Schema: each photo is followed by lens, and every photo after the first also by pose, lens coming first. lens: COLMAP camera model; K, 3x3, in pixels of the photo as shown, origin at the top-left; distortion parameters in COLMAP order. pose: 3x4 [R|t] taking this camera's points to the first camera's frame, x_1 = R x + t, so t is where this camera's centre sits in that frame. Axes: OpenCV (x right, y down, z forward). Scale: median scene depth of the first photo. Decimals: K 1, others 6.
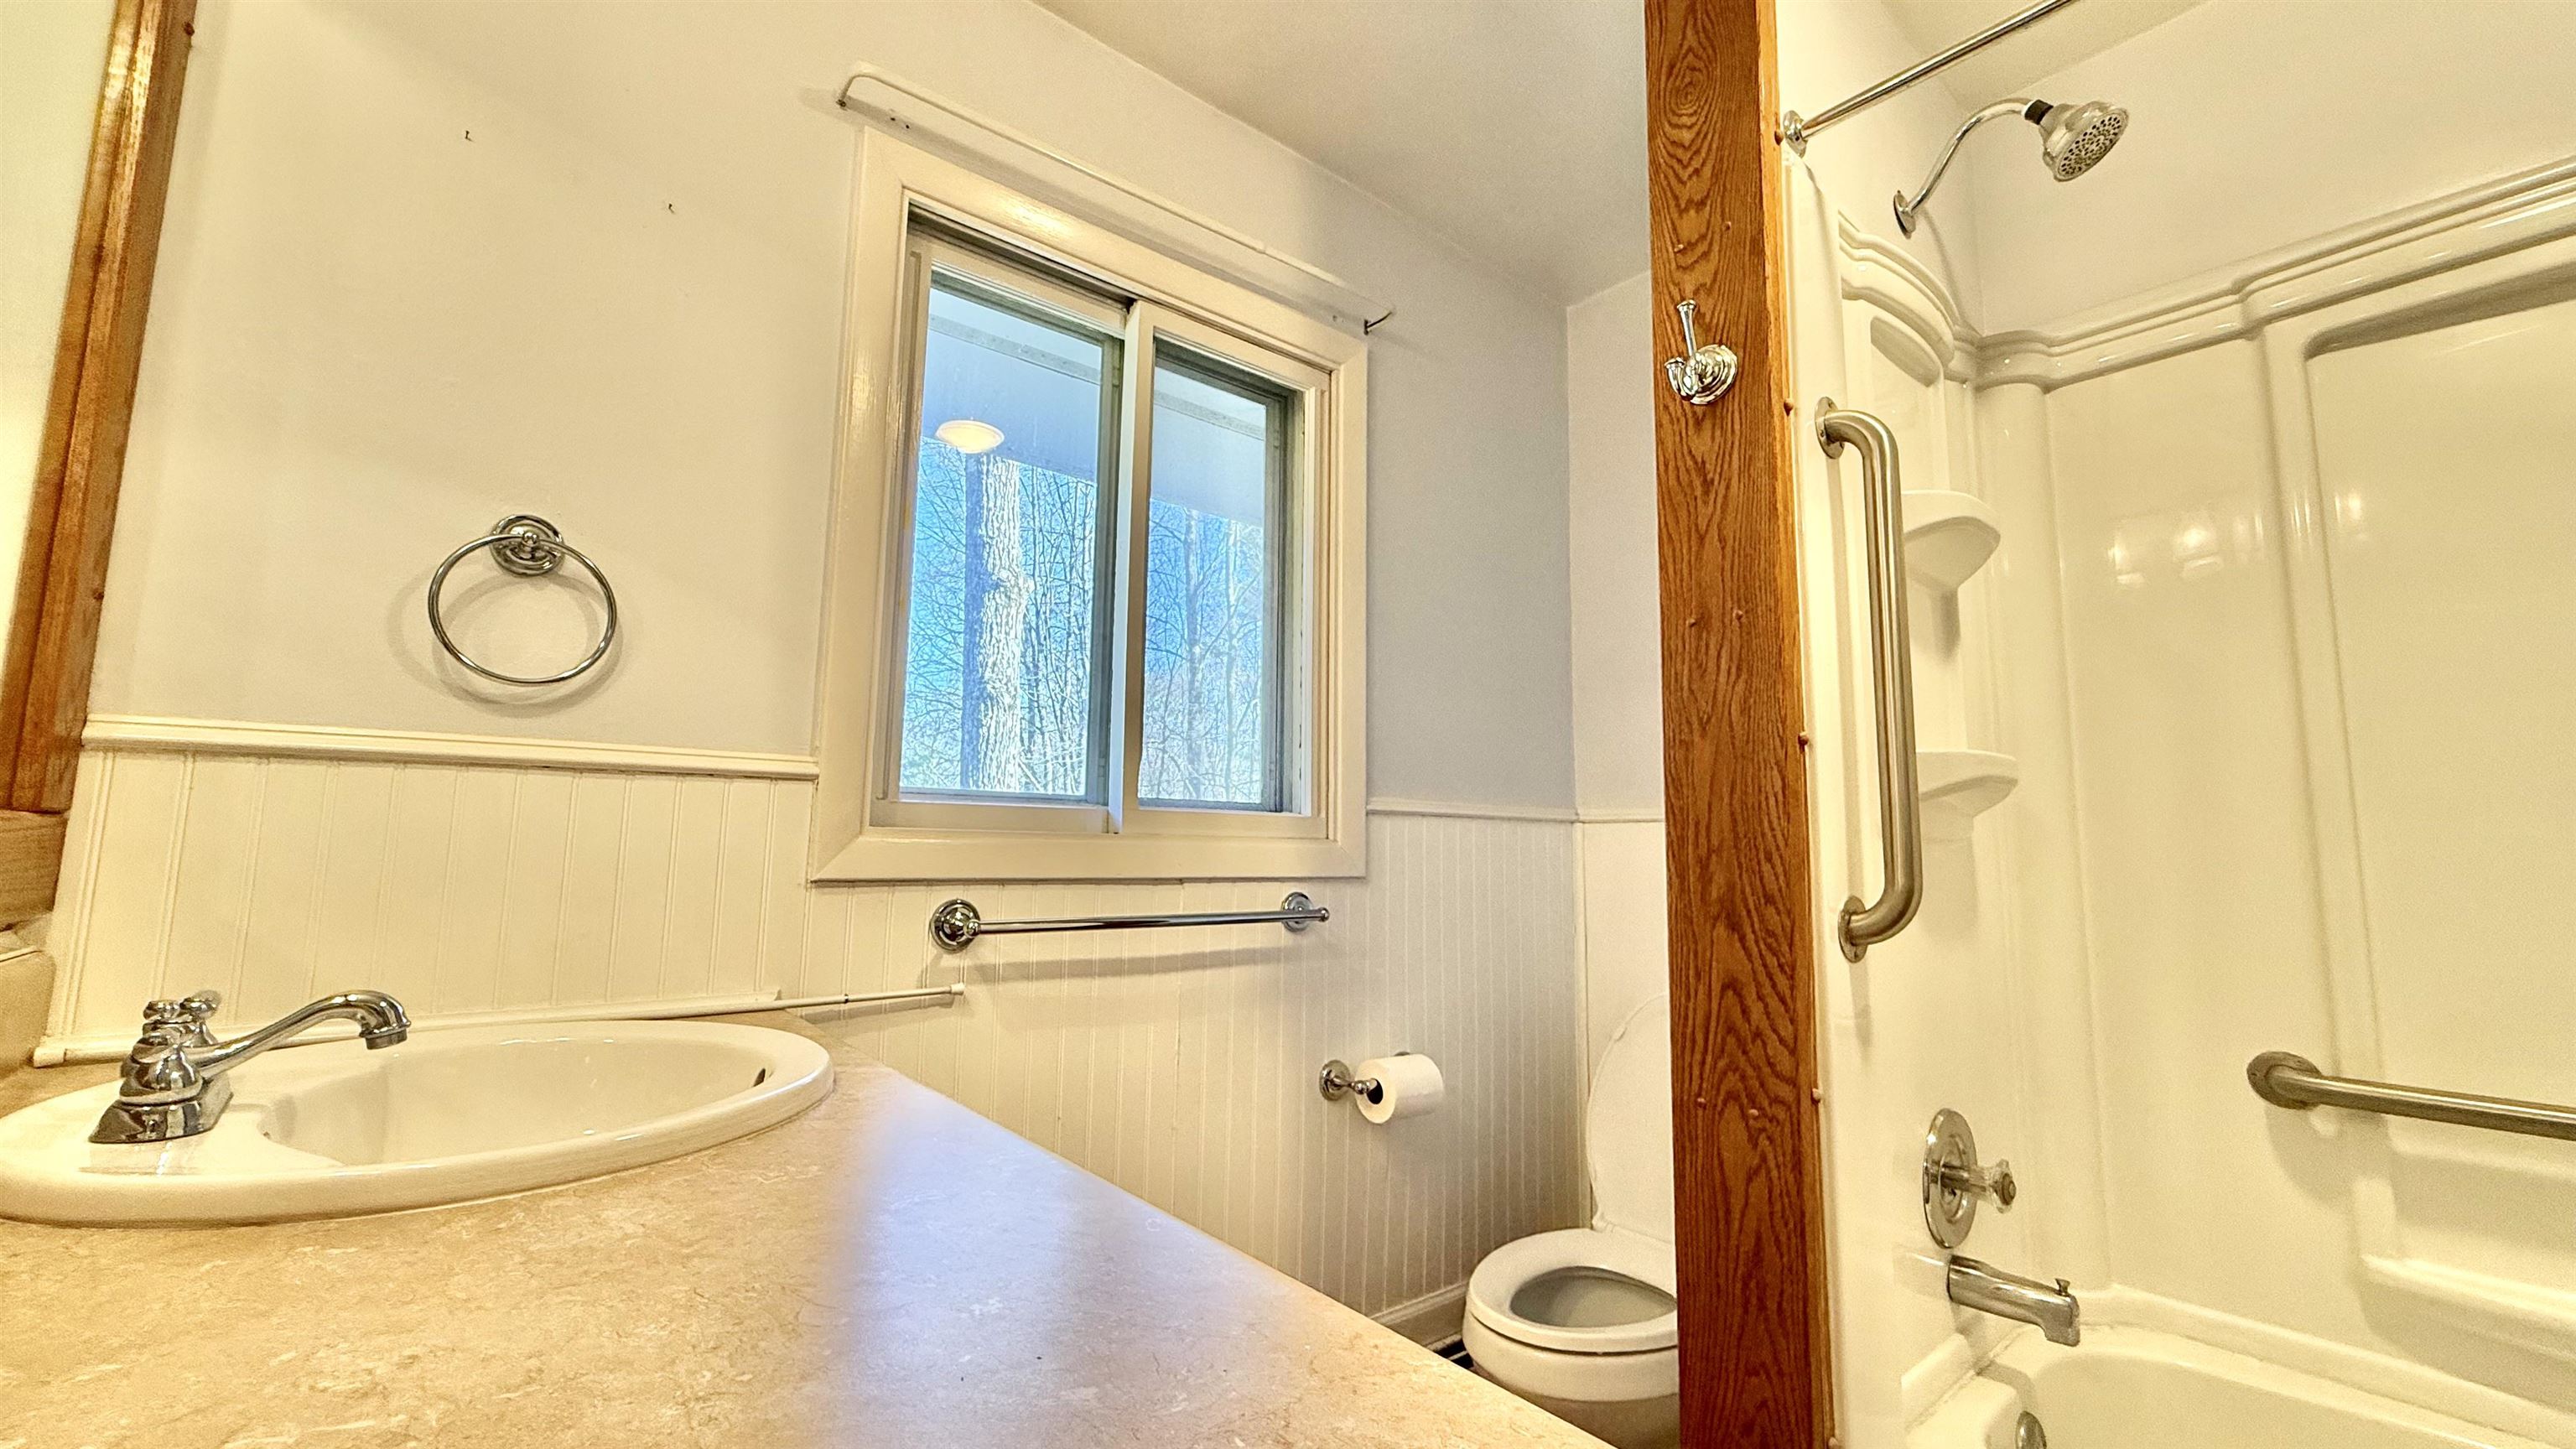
lens RADIAL K [[1027.7, 0, 1280.6], [0, 1027.7, 723.9], [0, 0, 1]] dist [-0.000206, -0.000009]
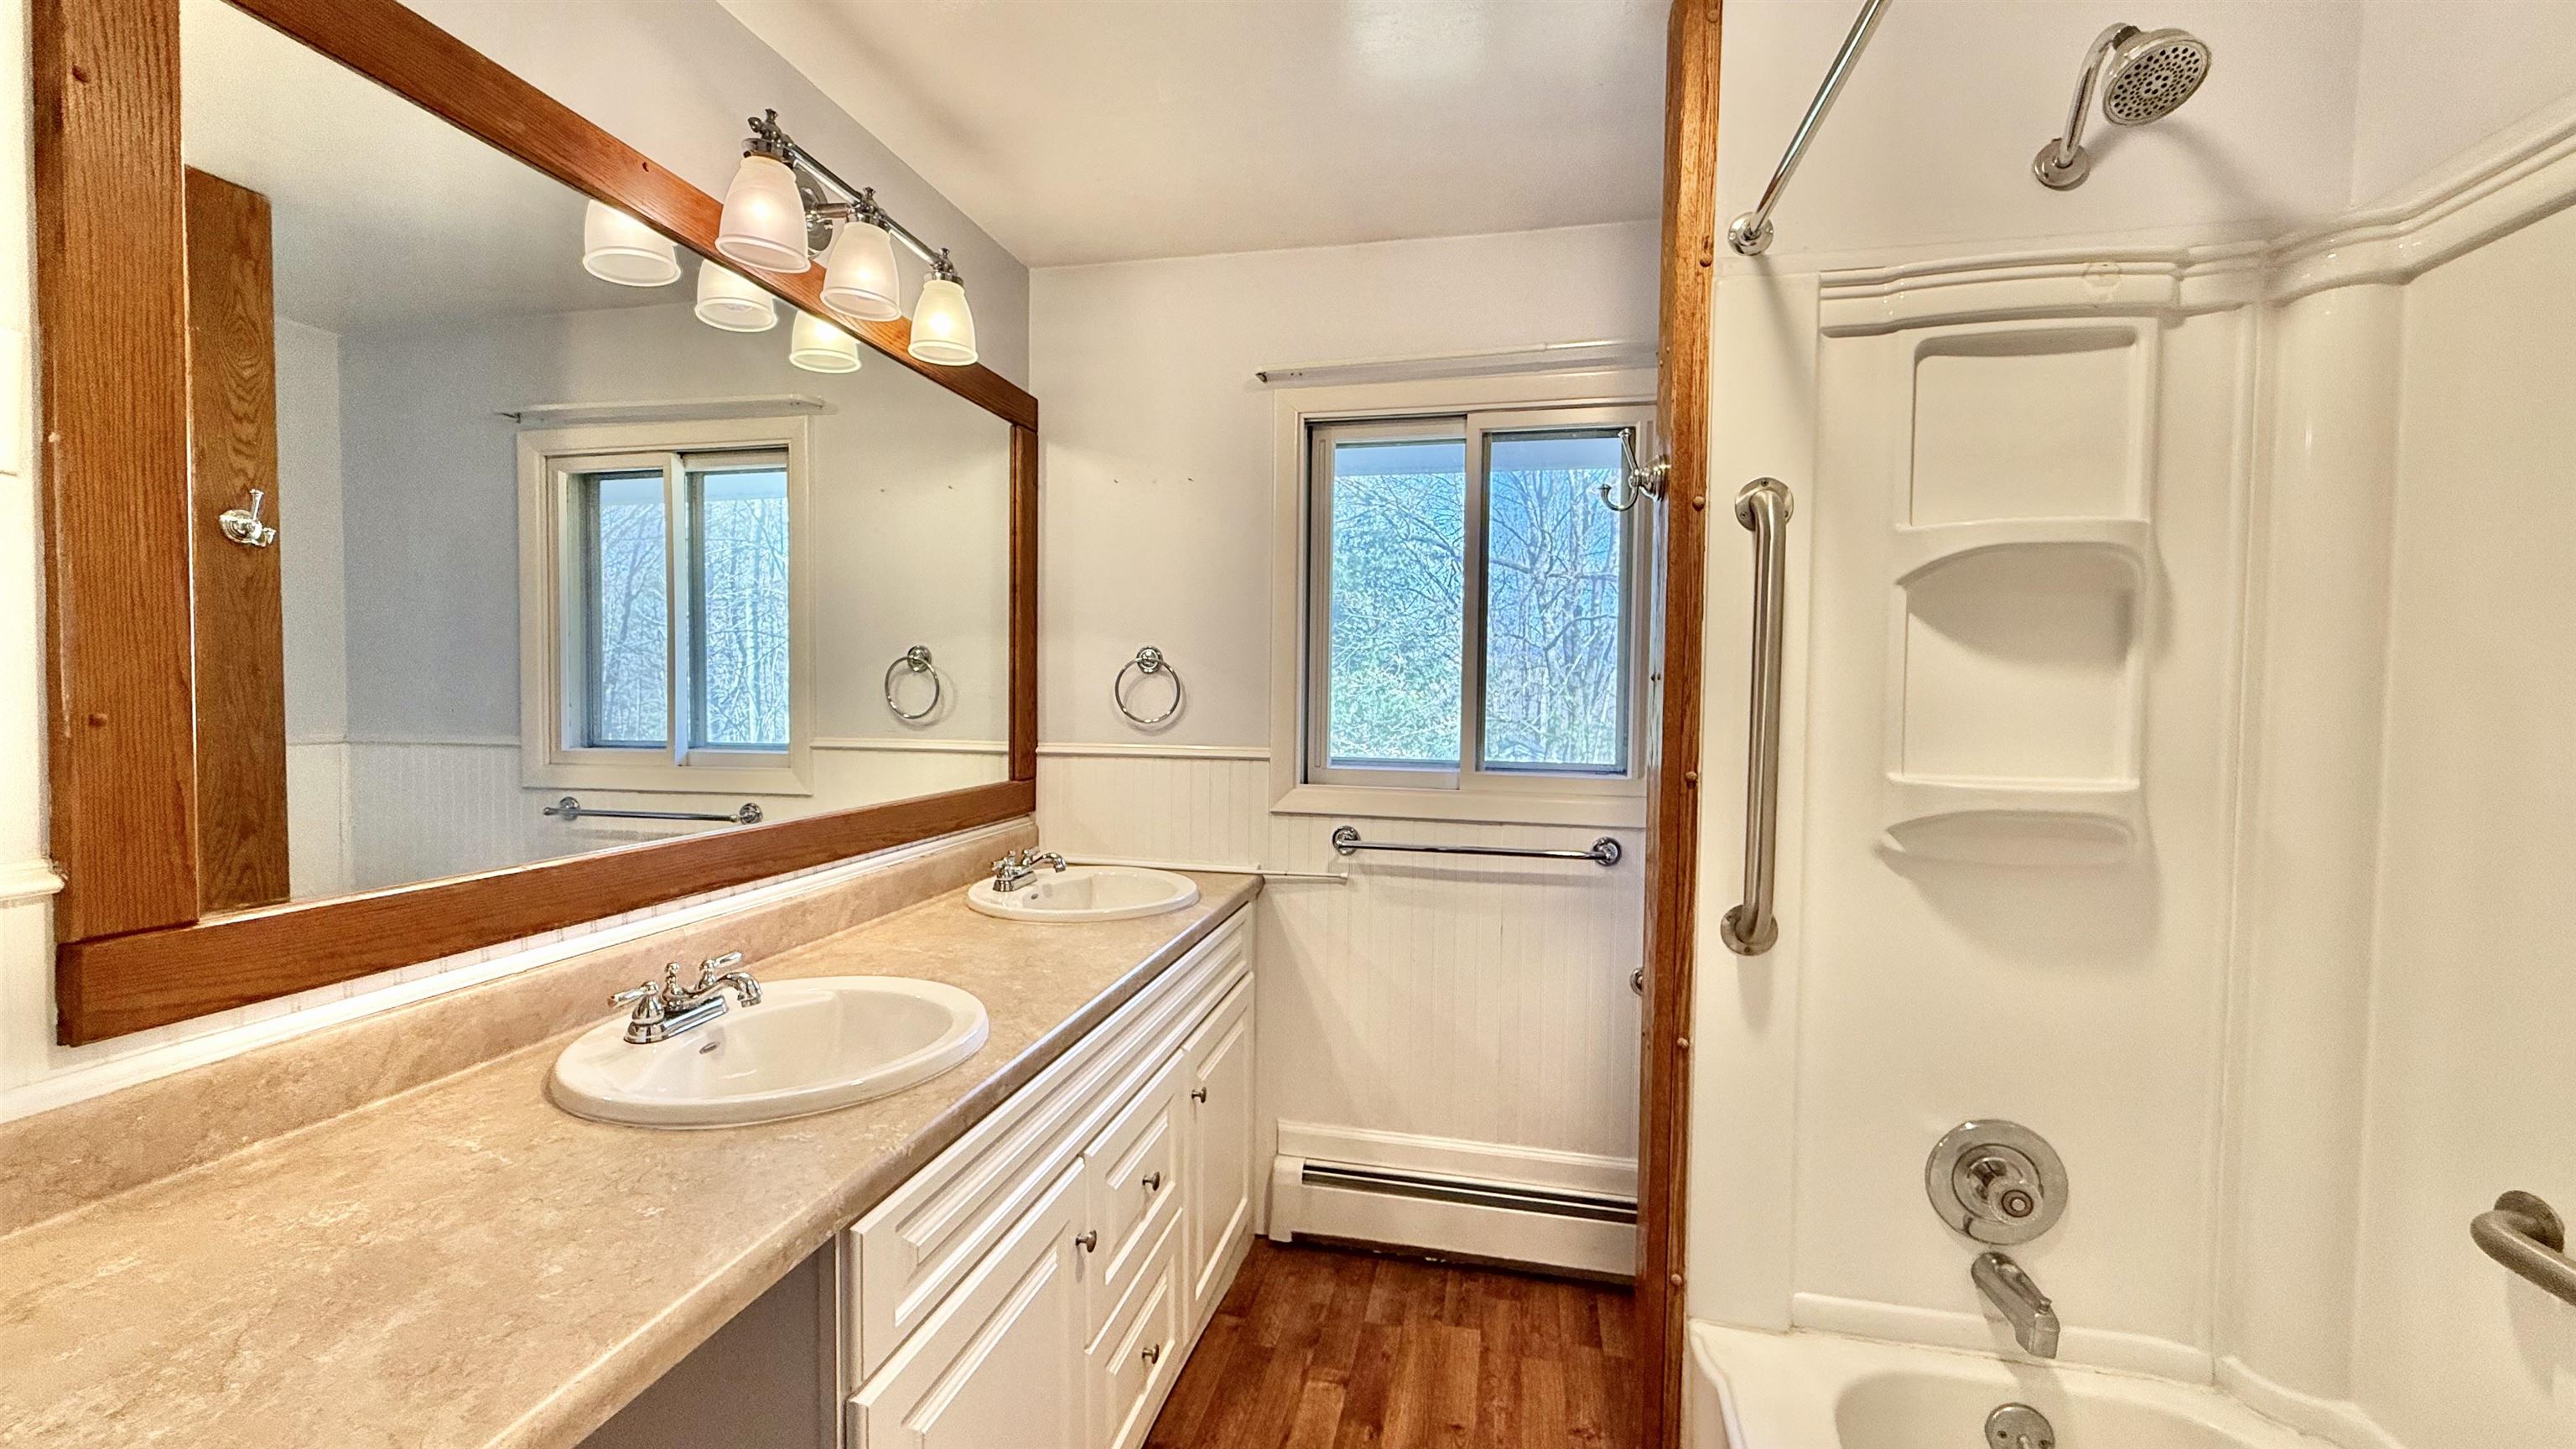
lens RADIAL K [[1027.7, 0, 1280.6], [0, 1027.7, 723.9], [0, 0, 1]] dist [-0.000206, -0.000009]
pose [[0.611597, 0.024818, -0.790780, 1.018114], [0.094035, 0.990143, 0.103803, -0.198681], [0.785561, -0.137847, 0.603234, -0.128469]]
